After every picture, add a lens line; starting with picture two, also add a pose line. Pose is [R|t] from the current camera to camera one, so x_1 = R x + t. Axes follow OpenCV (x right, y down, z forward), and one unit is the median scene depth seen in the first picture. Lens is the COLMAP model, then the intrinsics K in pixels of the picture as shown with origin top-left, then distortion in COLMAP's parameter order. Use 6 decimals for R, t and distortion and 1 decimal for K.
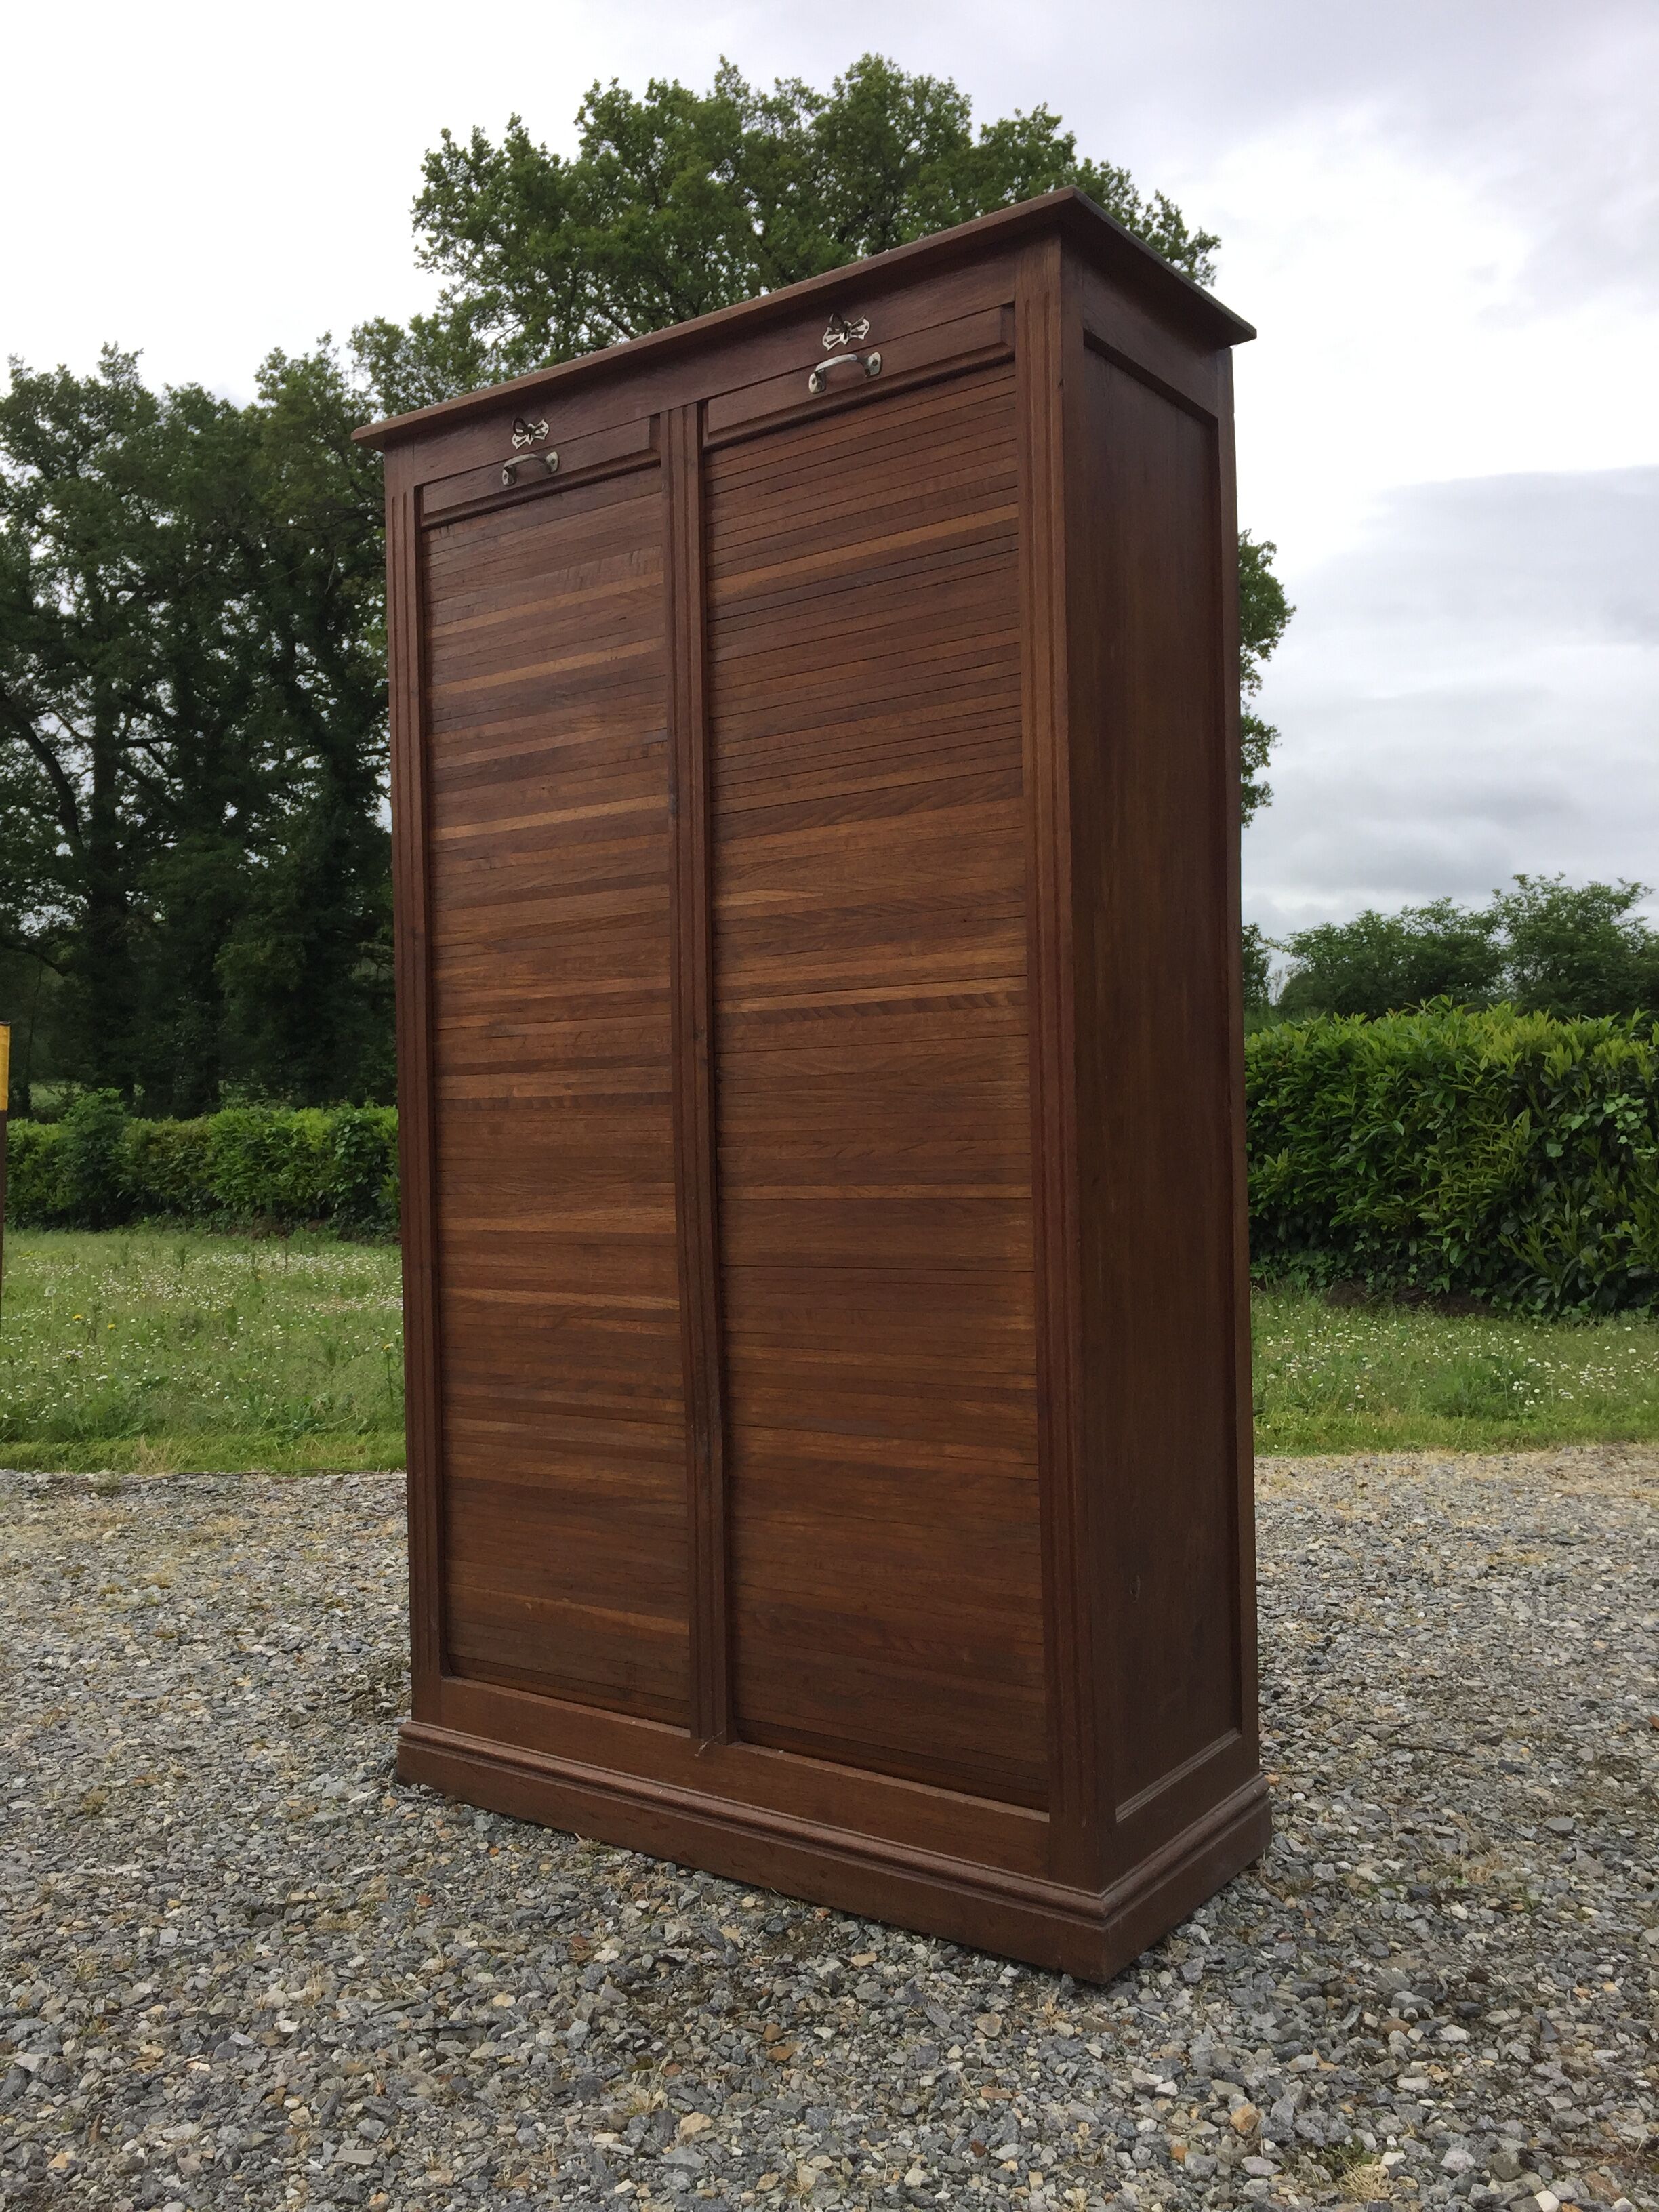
lens RADIAL K [[1867.3, 0, 826.8], [0, 1867.3, 1098.6], [0, 0, 1]] dist [0.102371, -0.133948]
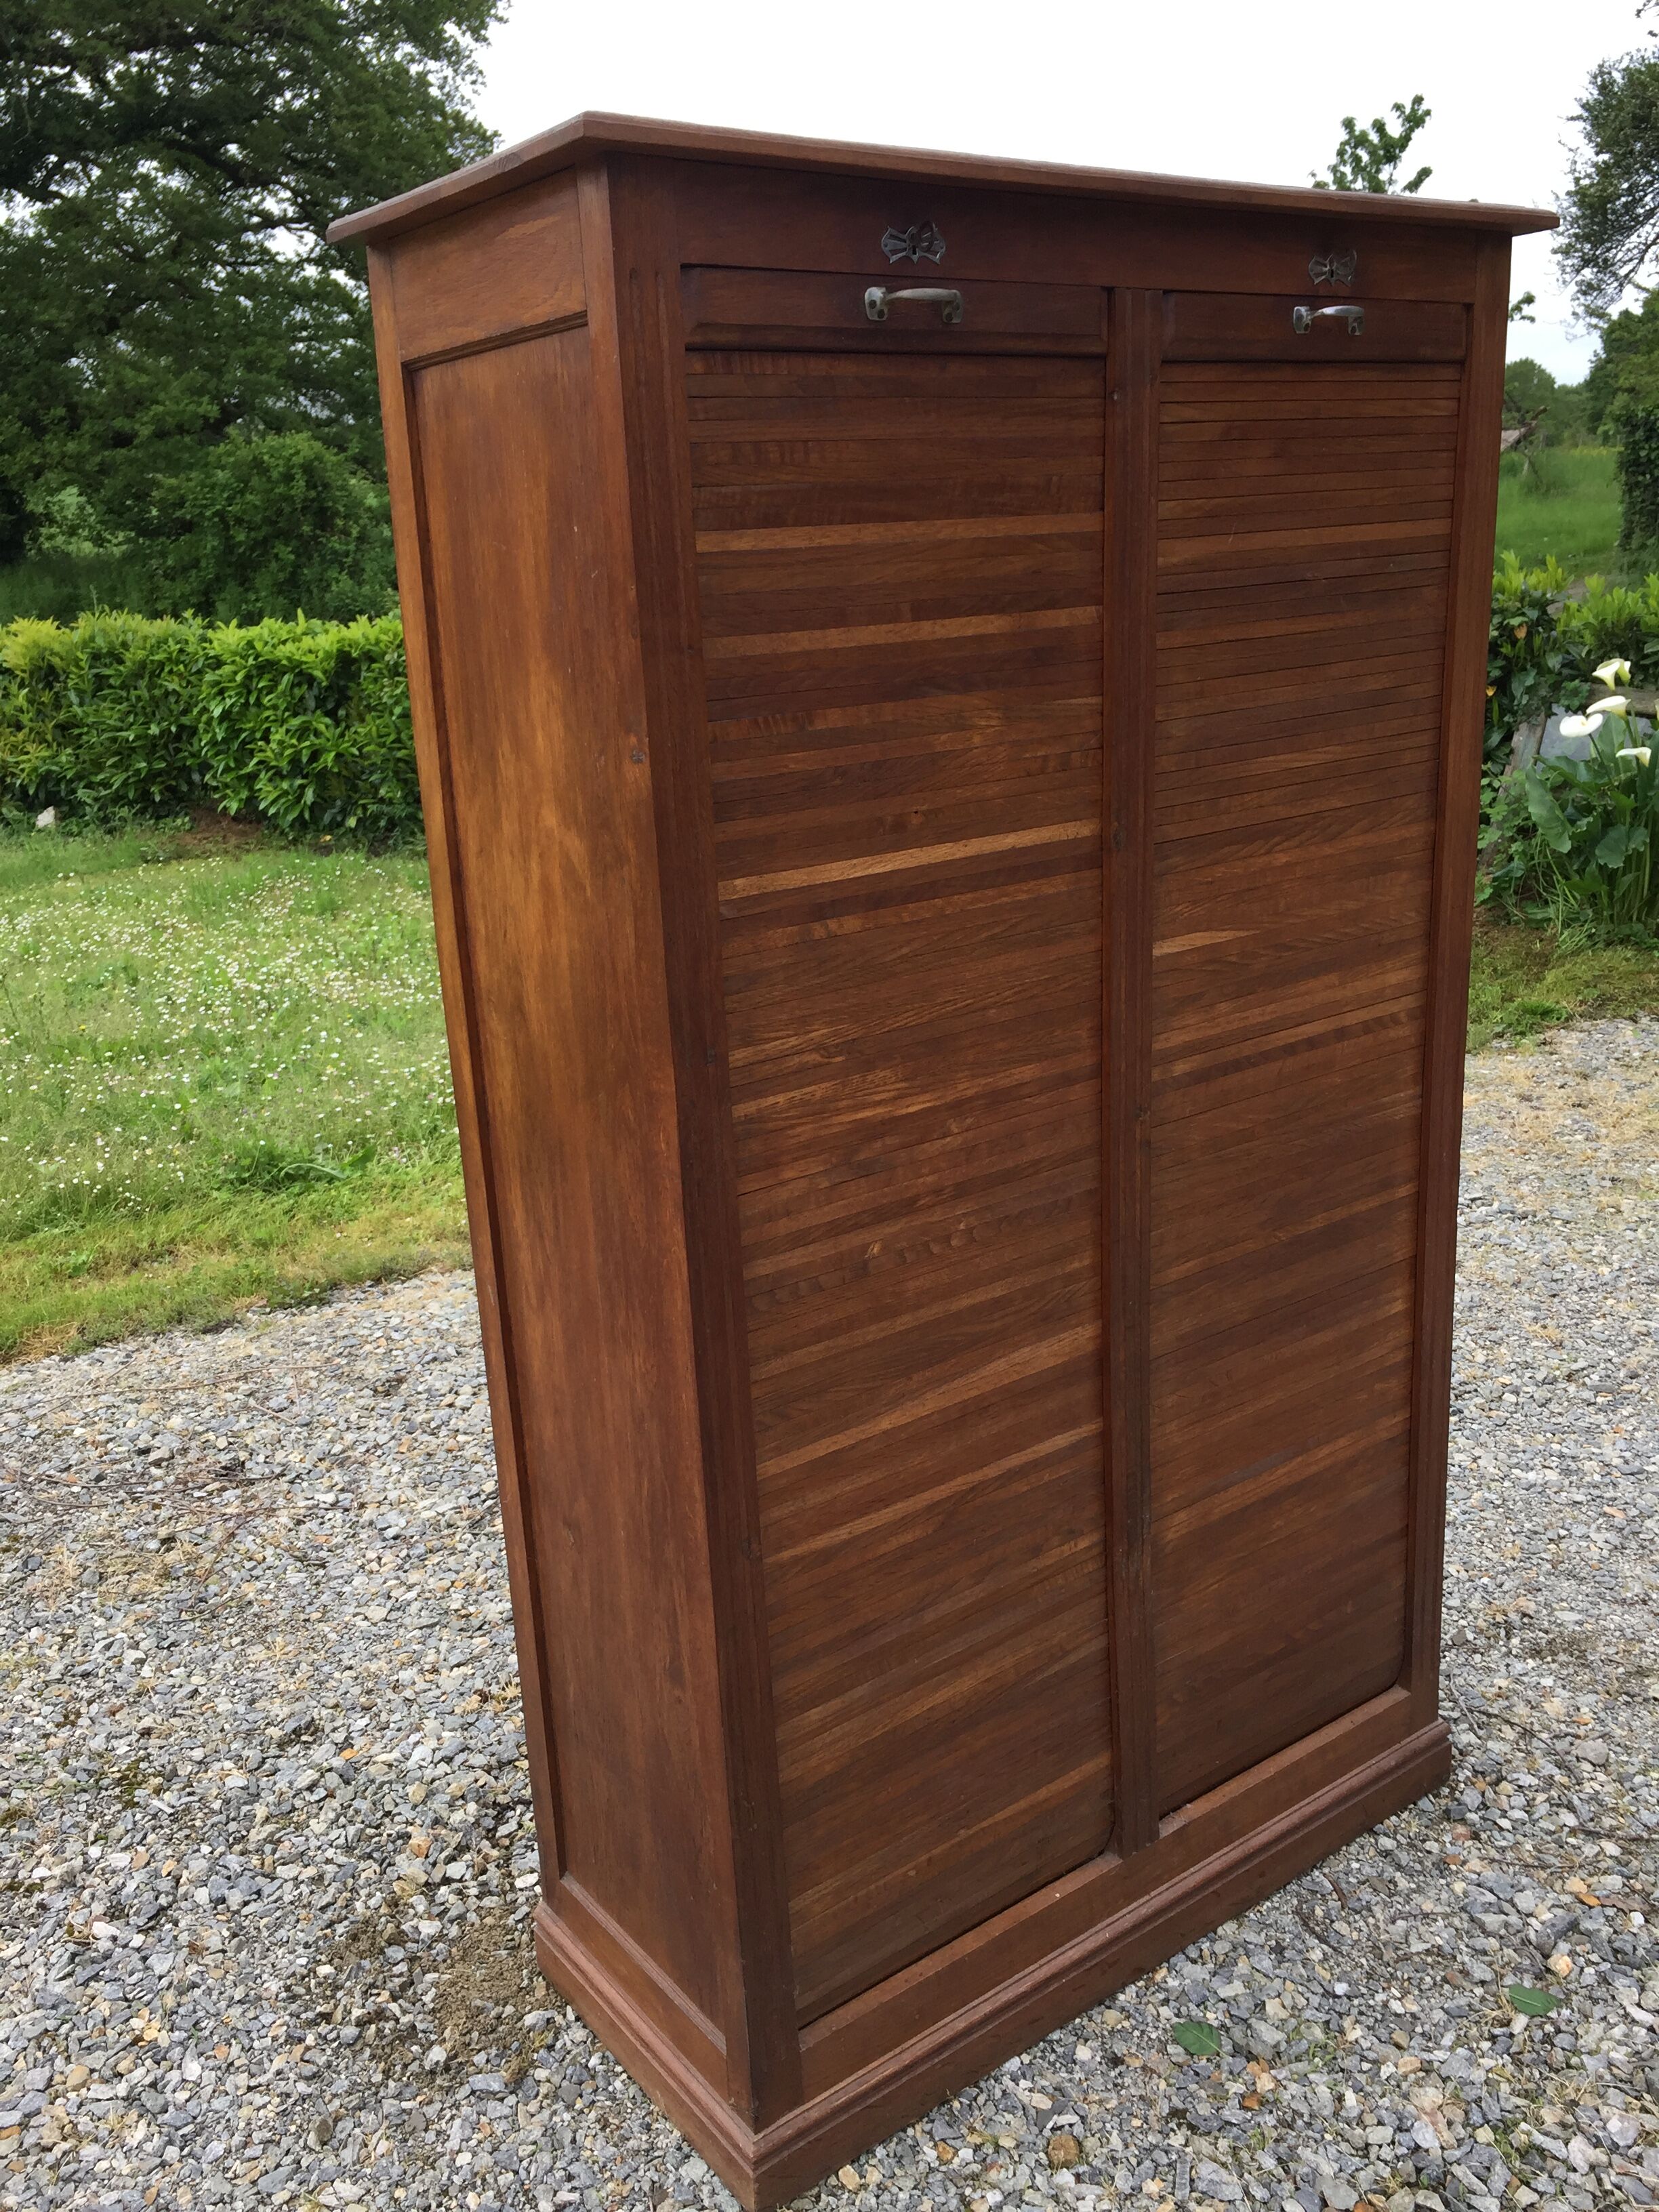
lens RADIAL K [[1889.3, 0, 844.8], [0, 1889.3, 1098.5], [0, 0, 1]] dist [0.082512, -0.092631]
pose [[0.307549, -0.259052, 0.915590, -0.886329], [0.033076, 0.964556, 0.261796, -0.268527], [-0.950957, -0.050231, 0.305217, 0.887875]]
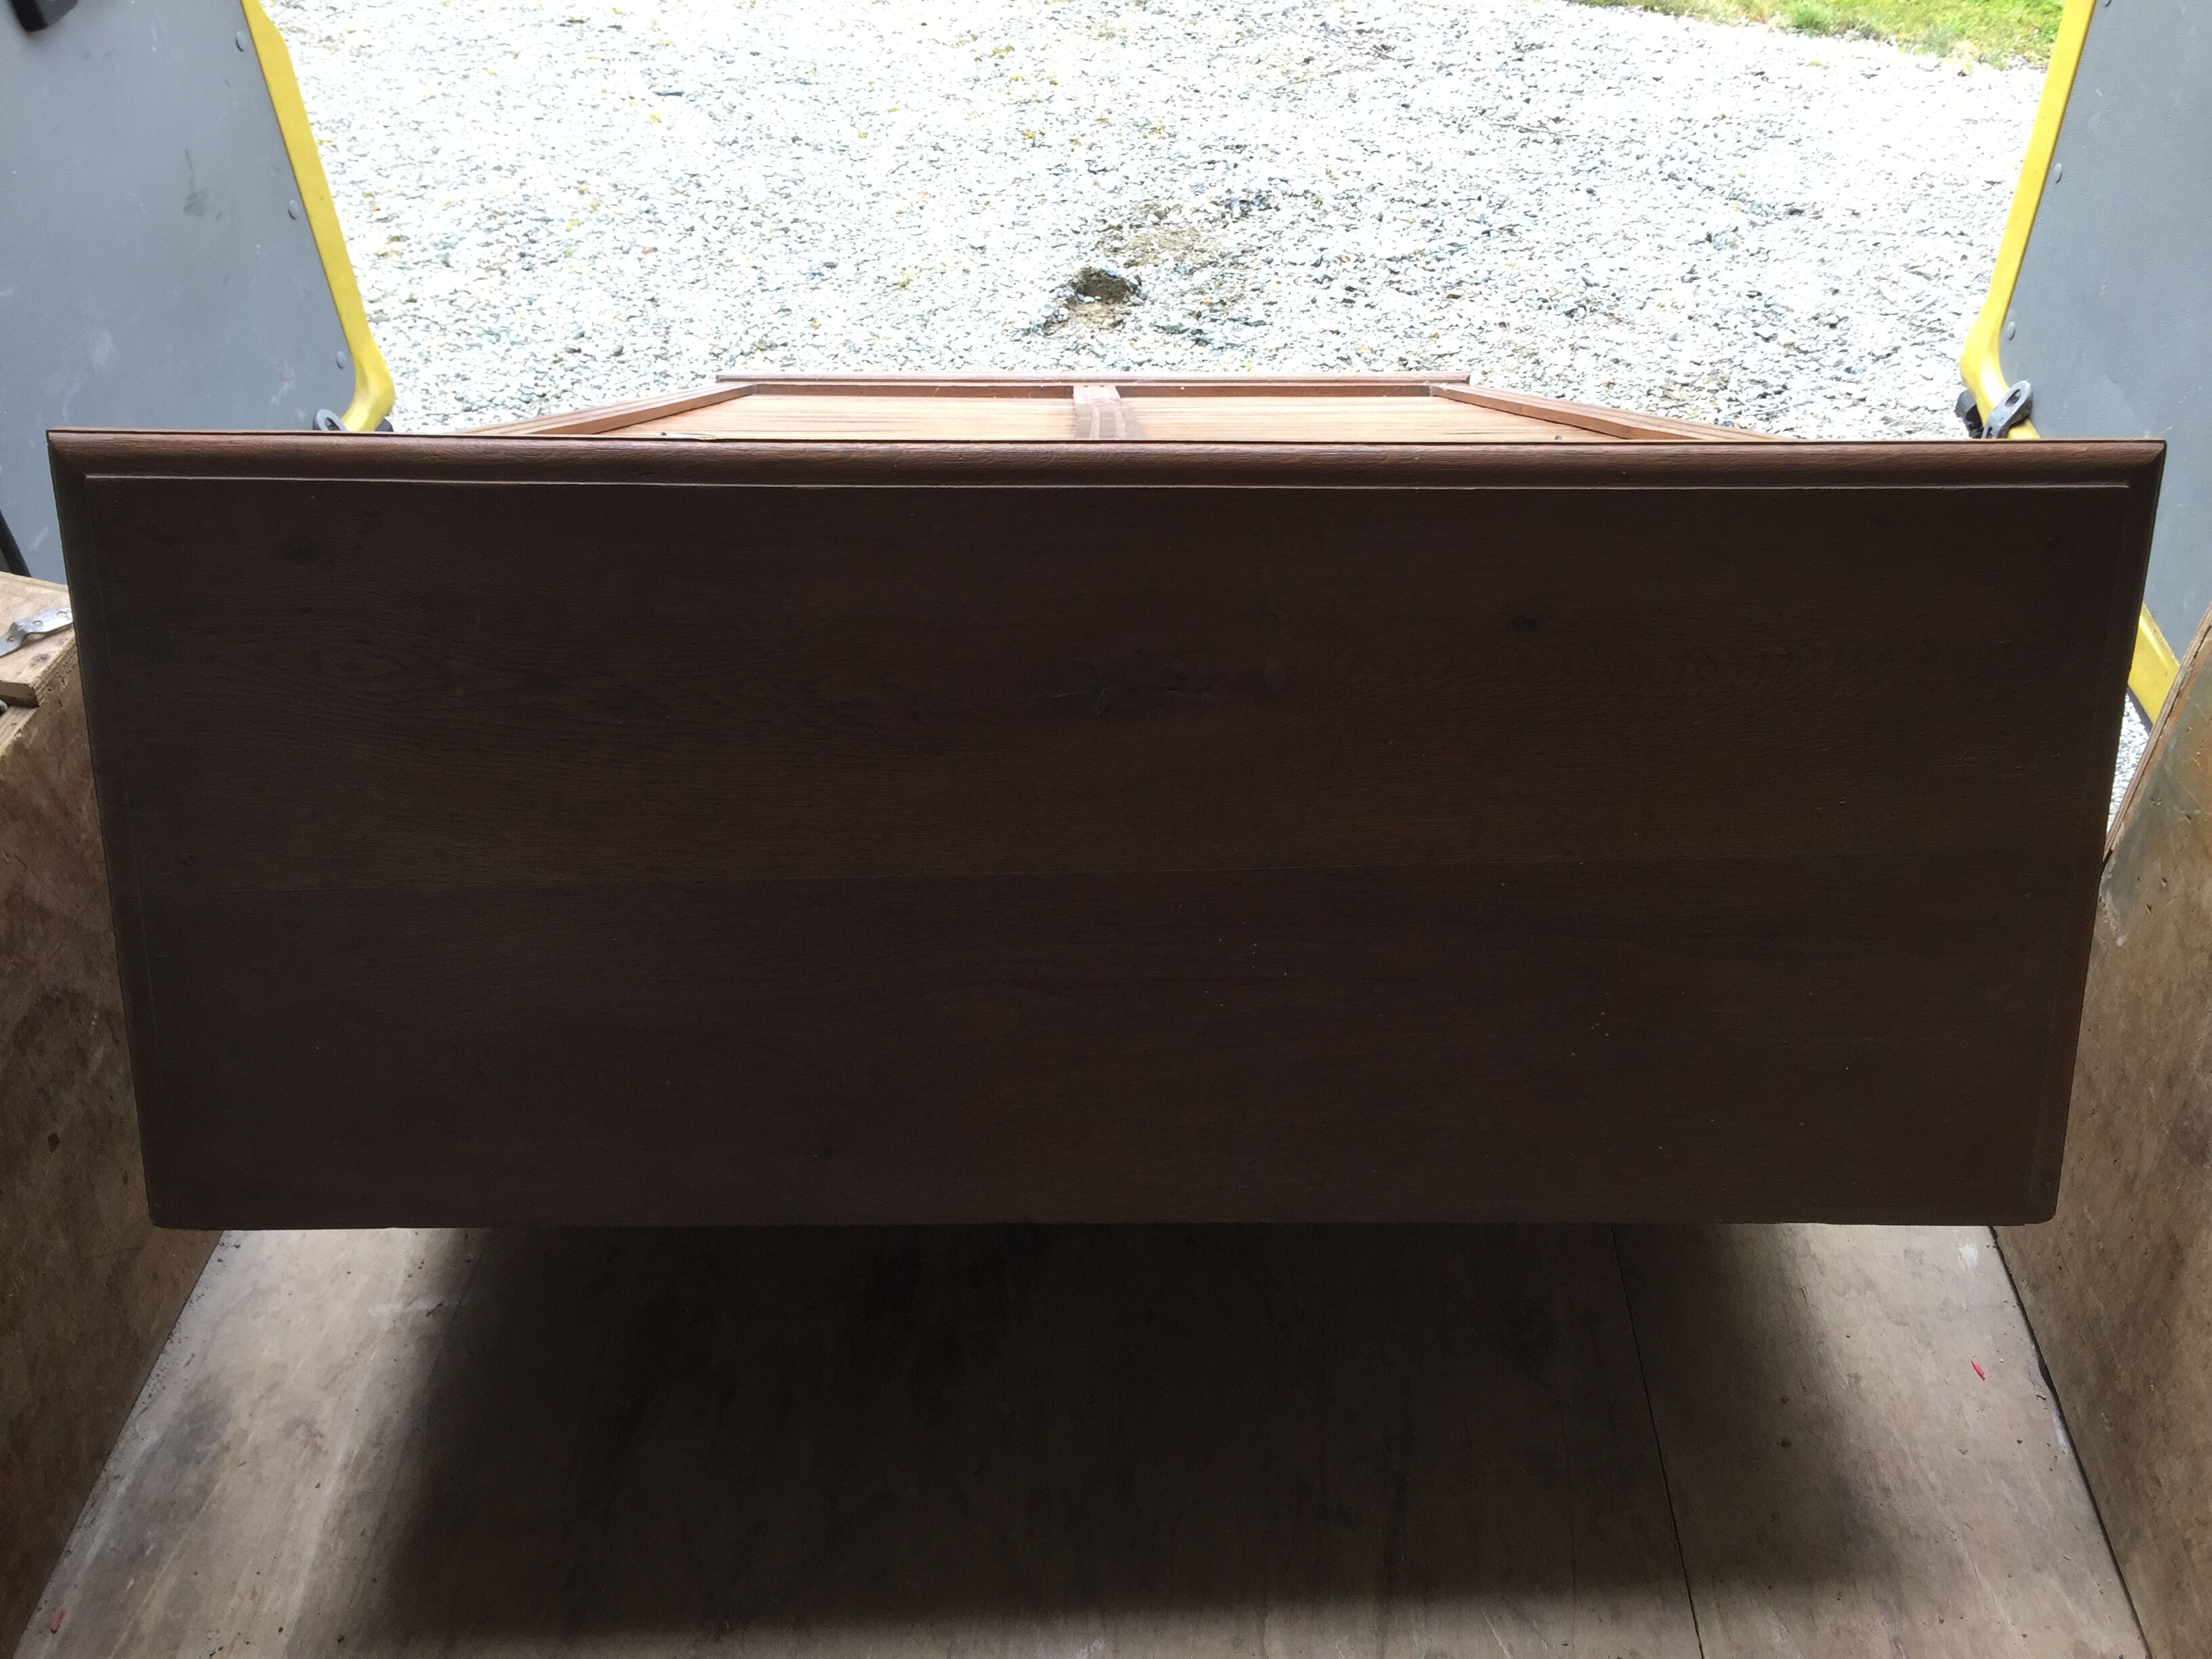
lens RADIAL K [[1867.3, 0, 1106.0], [0, 1867.3, 829.5], [0, 0, 1]] dist [0.102371, -0.133948]
pose [[0.939885, -0.180077, 0.290152, -0.848462], [-0.047601, 0.772281, 0.633495, -0.294163], [-0.338157, -0.609224, 0.717283, -0.297911]]
